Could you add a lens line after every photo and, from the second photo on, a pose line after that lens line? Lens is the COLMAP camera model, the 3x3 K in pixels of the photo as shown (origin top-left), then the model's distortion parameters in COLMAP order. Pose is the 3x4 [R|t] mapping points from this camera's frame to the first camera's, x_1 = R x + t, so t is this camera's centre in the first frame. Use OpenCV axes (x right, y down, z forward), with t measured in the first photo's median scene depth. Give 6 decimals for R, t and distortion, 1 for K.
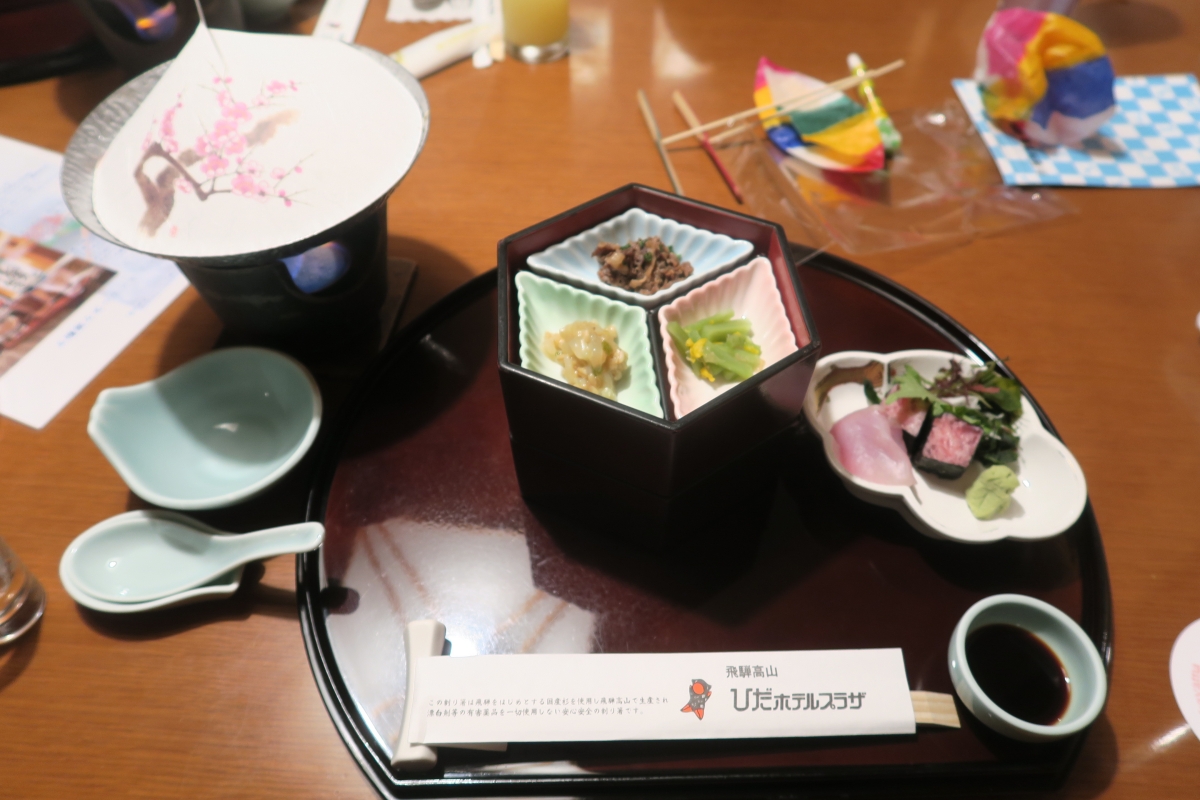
lens RADIAL K [[844.2, 0, 600.0], [0, 844.2, 400.0], [0, 0, 1]] dist [0.025667, -0.056574]
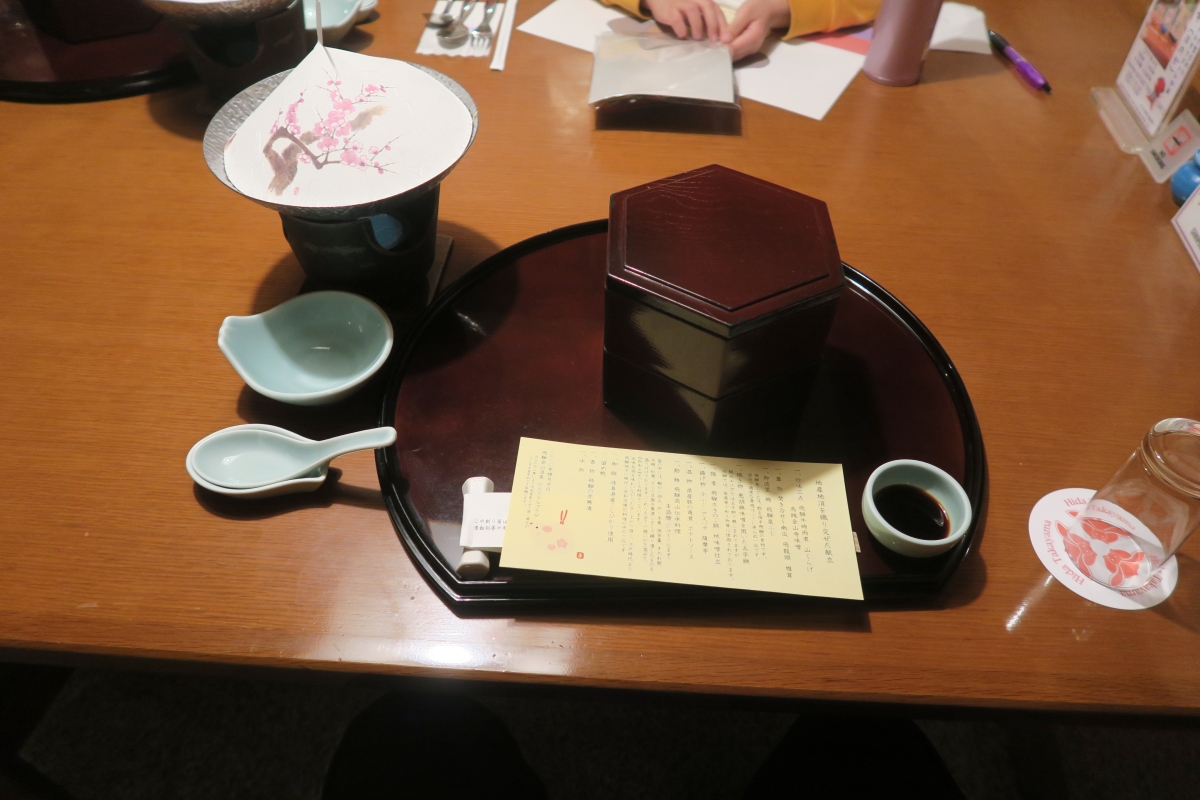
lens RADIAL K [[844.2, 0, 600.0], [0, 844.2, 400.0], [0, 0, 1]] dist [0.025667, -0.056574]
pose [[0.999736, 0.006096, 0.022173, -0.035982], [-0.004910, 0.998574, -0.053155, 0.183954], [-0.022466, 0.053032, 0.998340, -0.316289]]
